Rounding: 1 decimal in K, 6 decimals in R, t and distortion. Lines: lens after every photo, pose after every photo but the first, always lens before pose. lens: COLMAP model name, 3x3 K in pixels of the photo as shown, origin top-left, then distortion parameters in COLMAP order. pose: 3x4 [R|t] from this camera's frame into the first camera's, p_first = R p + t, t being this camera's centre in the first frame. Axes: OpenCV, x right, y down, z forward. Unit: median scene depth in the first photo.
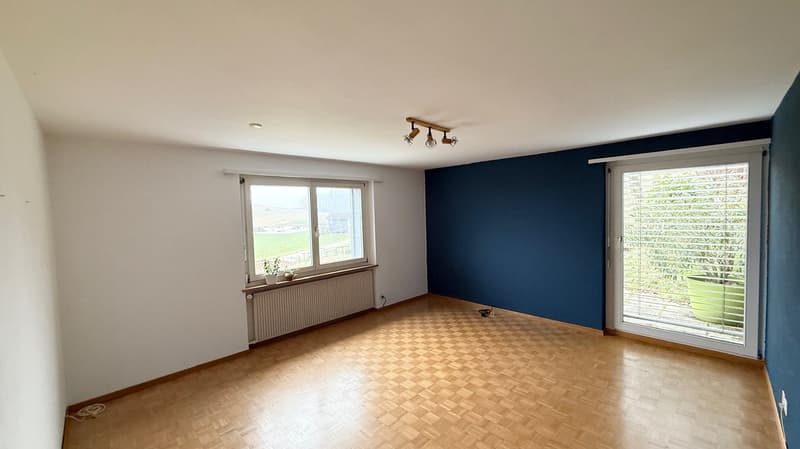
lens RADIAL K [[320.6, 0, 395.7], [0, 320.6, 224.8], [0, 0, 1]] dist [-0.002182, 0.000326]
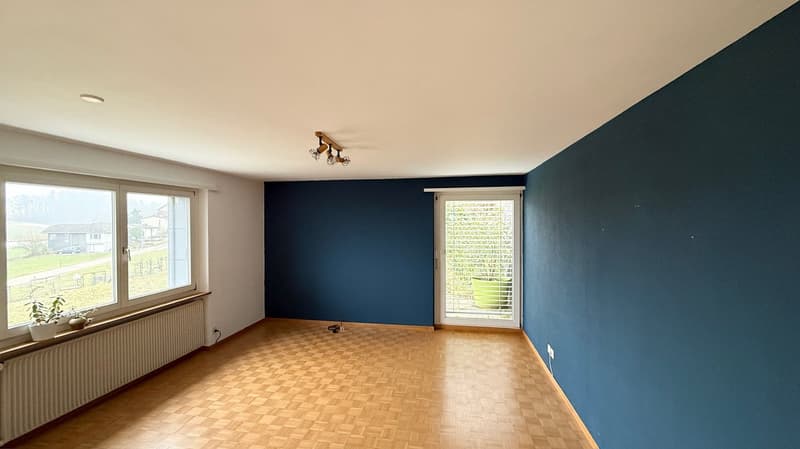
lens RADIAL K [[320.6, 0, 400.0], [0, 320.6, 224.5], [0, 0, 1]] dist [-0.002182, 0.000326]
pose [[0.806568, 0.021090, 0.590765, -0.195588], [0.006763, 0.998969, -0.044896, -0.009456], [-0.591102, 0.040207, 0.805594, 0.062105]]
